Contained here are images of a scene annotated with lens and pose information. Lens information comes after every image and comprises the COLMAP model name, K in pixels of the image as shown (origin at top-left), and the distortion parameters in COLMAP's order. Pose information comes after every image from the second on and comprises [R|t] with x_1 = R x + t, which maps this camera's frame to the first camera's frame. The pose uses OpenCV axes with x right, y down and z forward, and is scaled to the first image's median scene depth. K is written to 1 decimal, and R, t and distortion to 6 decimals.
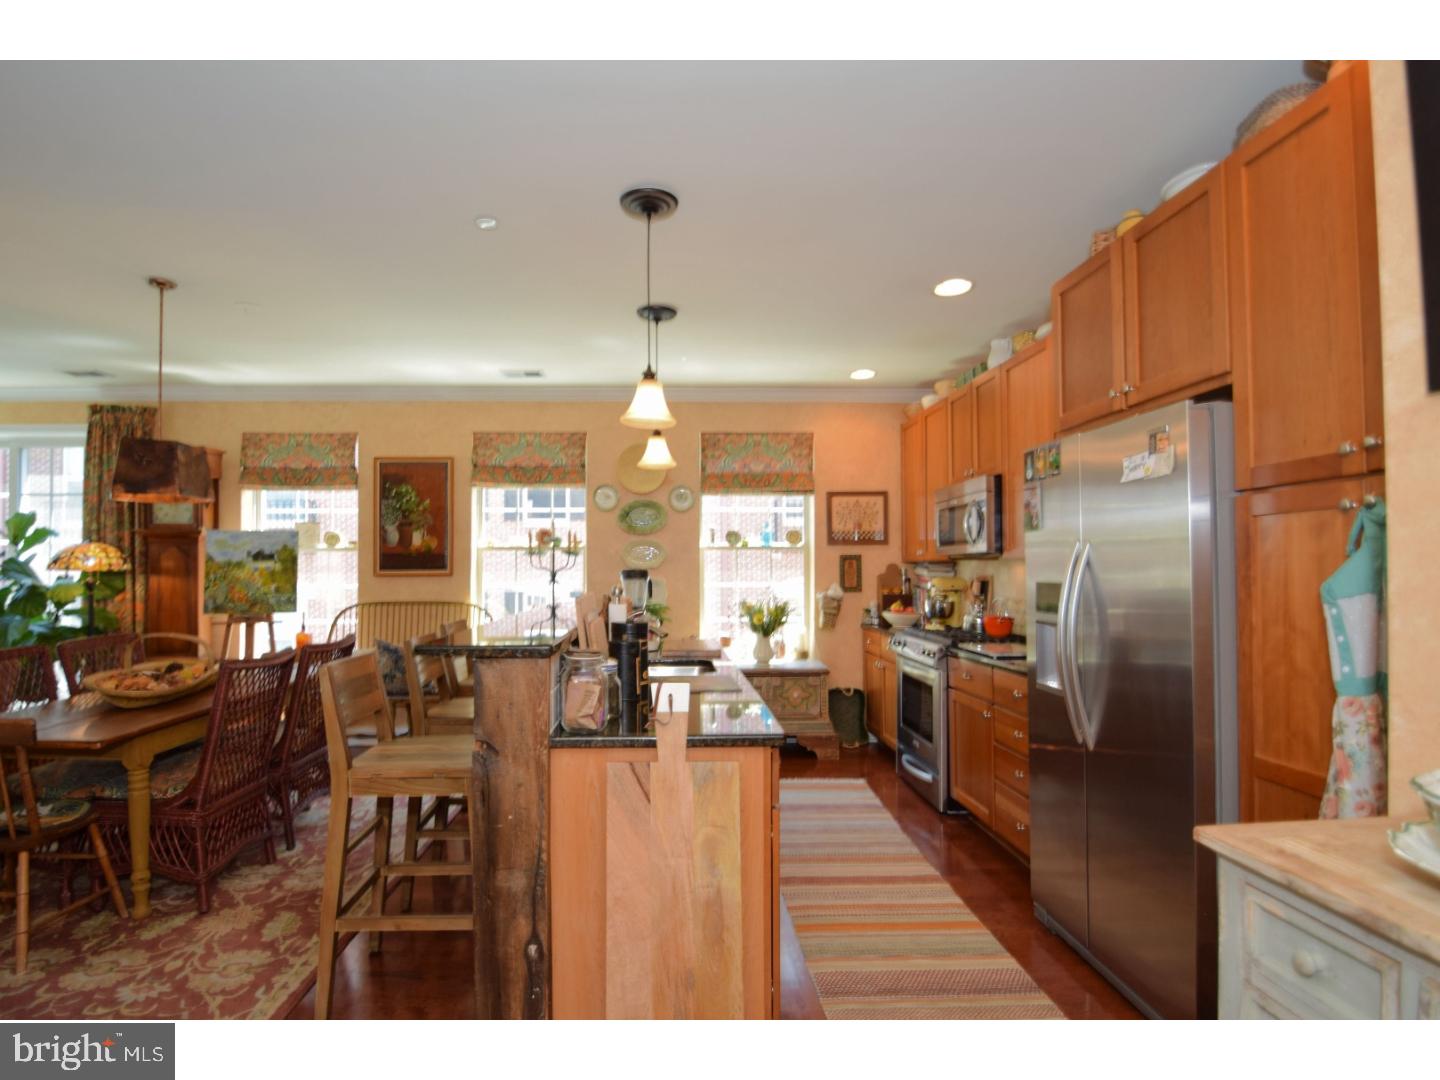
lens RADIAL K [[696.8, 0, 691.1], [0, 696.8, 561.4], [0, 0, 1]] dist [-0.004516, -0.001021]
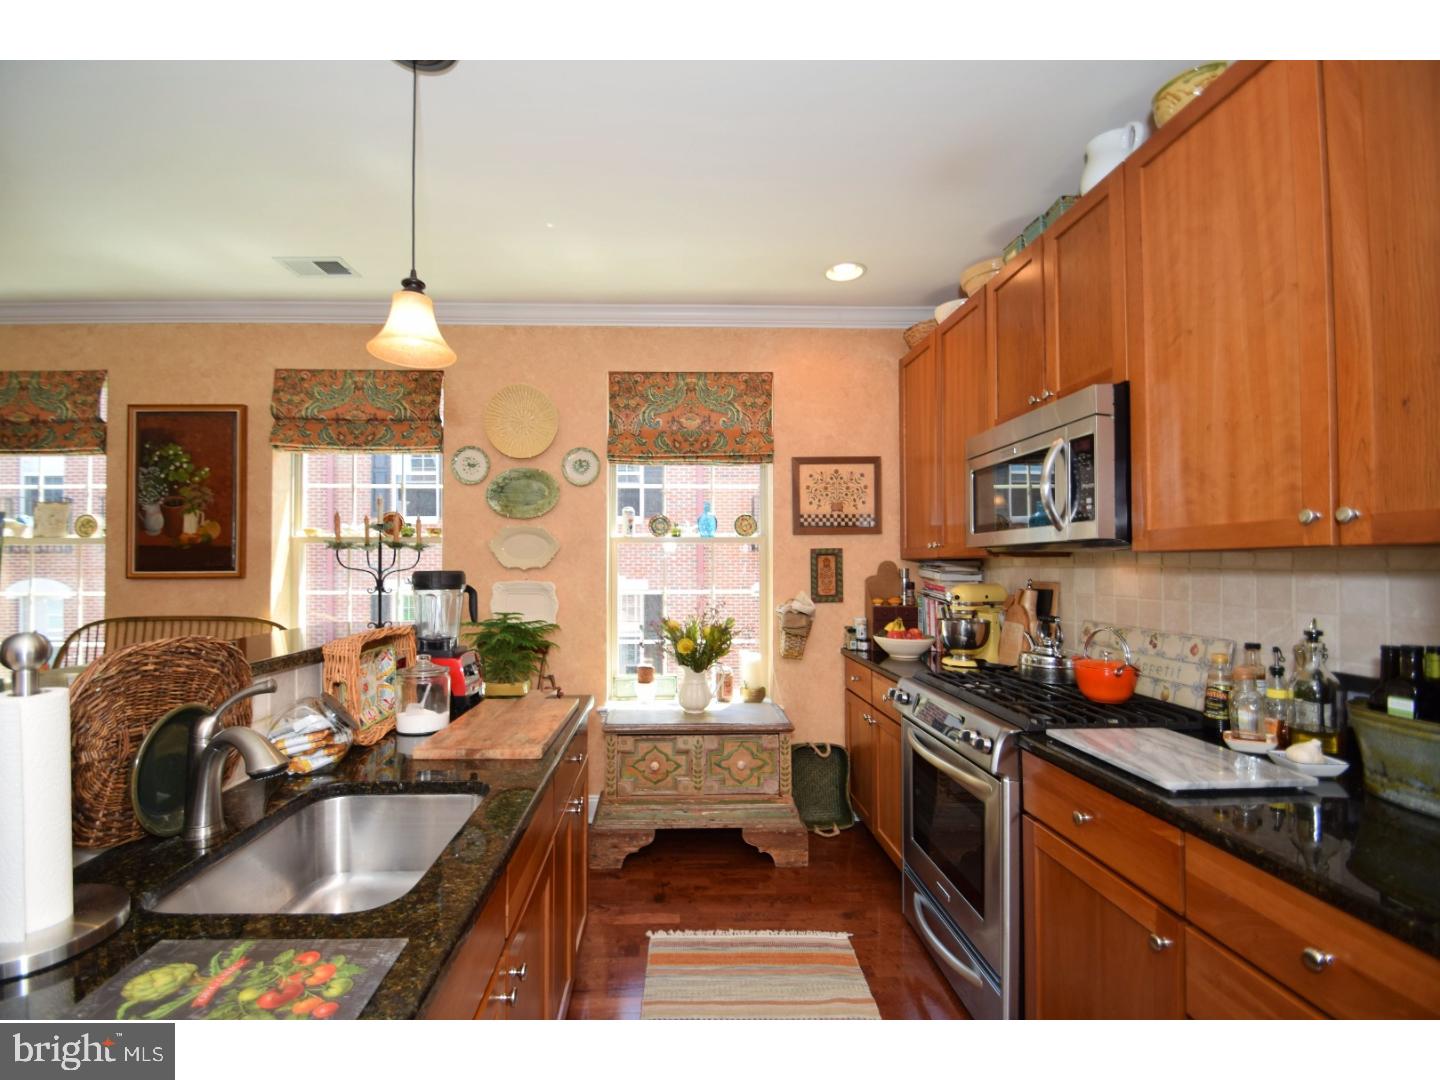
lens RADIAL K [[639.6, 0, 685.2], [0, 639.6, 558.5], [0, 0, 1]] dist [0.017036, -0.018505]
pose [[0.999997, 0.000984, 0.002162, 0.089006], [-0.000975, 0.999990, -0.004470, 0.002948], [-0.002166, 0.004468, 0.999988, 0.371685]]
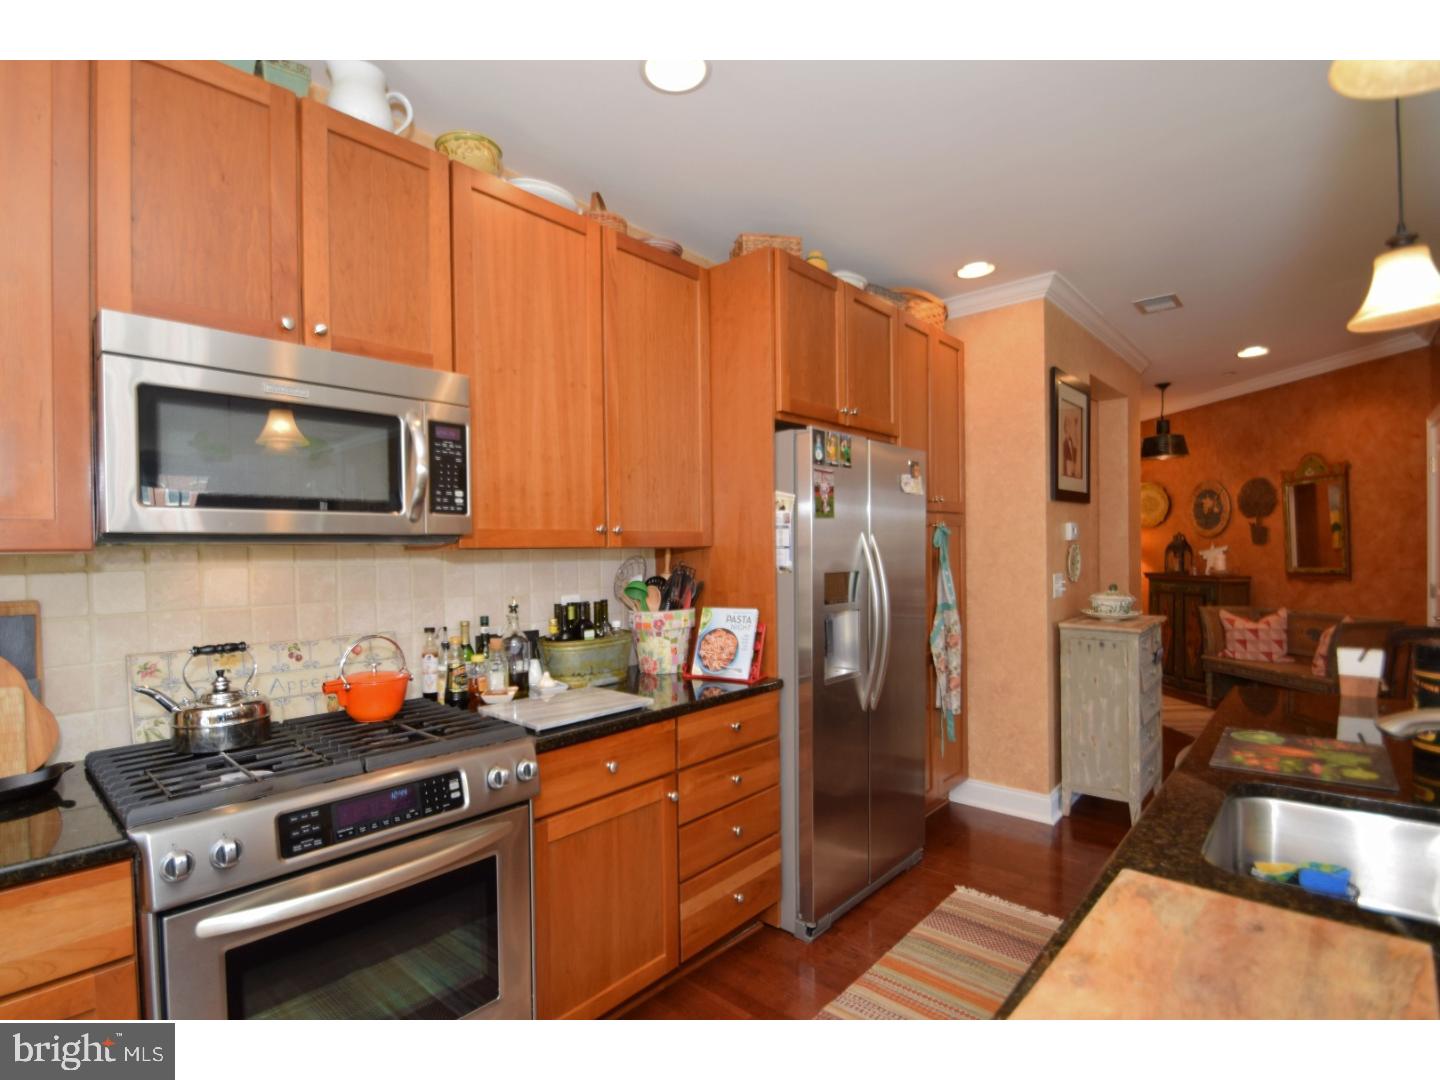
lens RADIAL K [[696.8, 0, 691.1], [0, 696.8, 561.4], [0, 0, 1]] dist [-0.004516, -0.001021]
pose [[-0.712920, 0.004368, 0.701232, -0.015108], [0.008994, 0.999955, 0.002915, 0.004517], [-0.701188, 0.008385, -0.712927, 0.836741]]
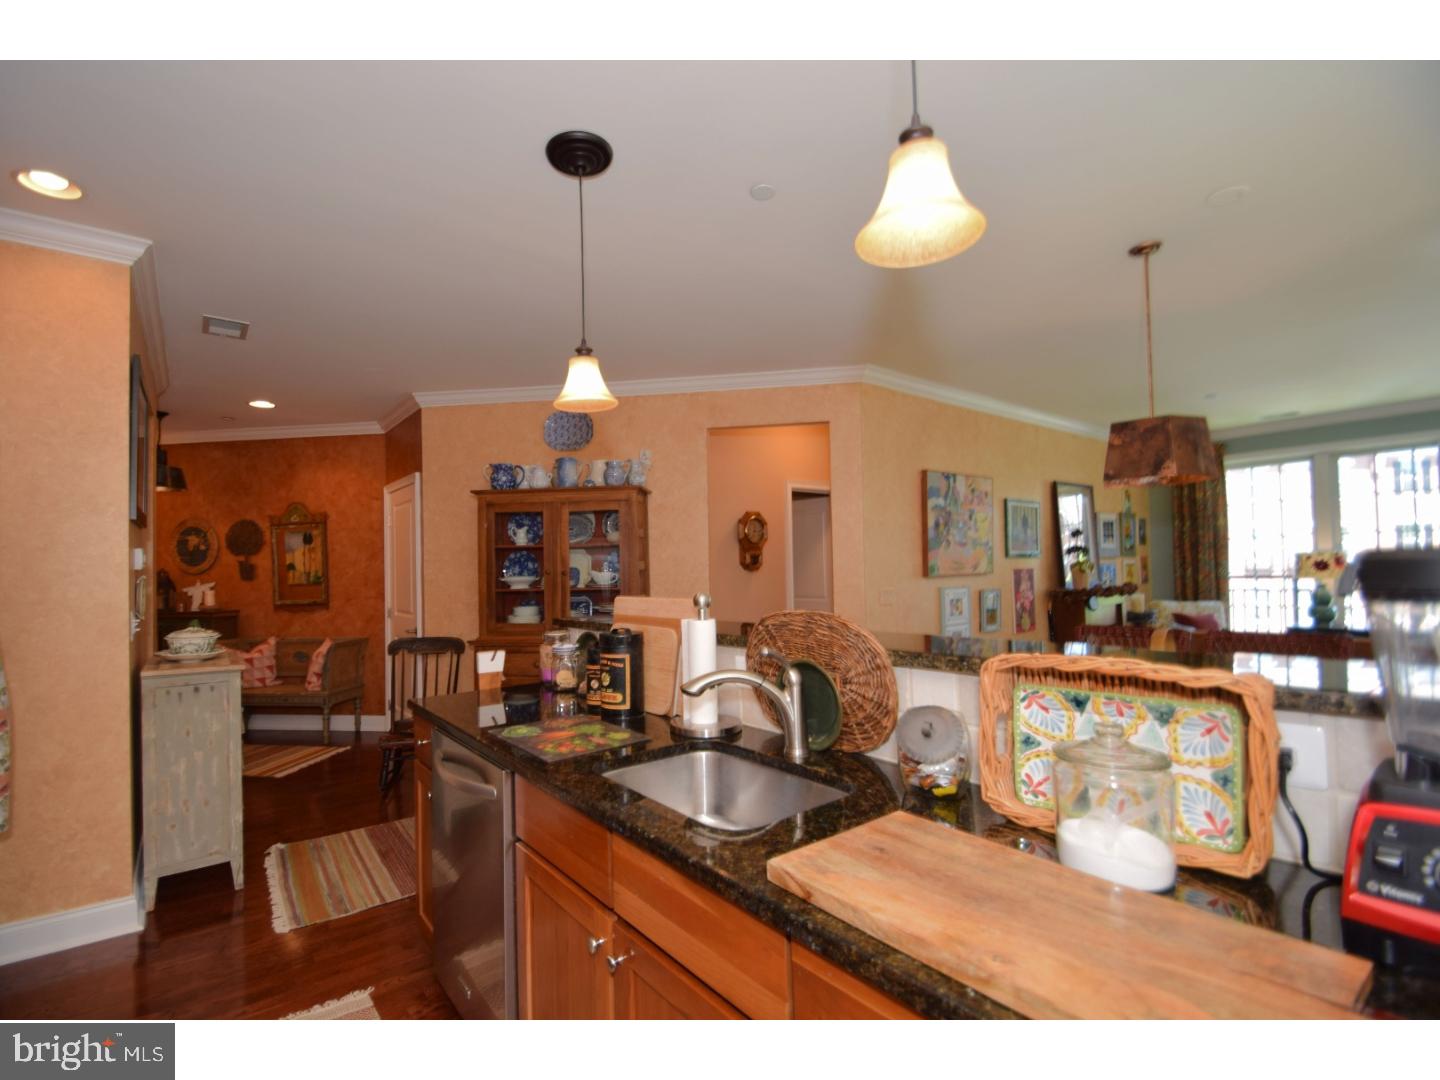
lens RADIAL K [[639.6, 0, 685.2], [0, 639.6, 558.5], [0, 0, 1]] dist [0.017036, -0.018505]
pose [[-0.817385, 0.005571, -0.576065, 0.137088], [0.030077, 0.999002, -0.033016, 0.010344], [0.575306, -0.044313, -0.816737, 0.764459]]
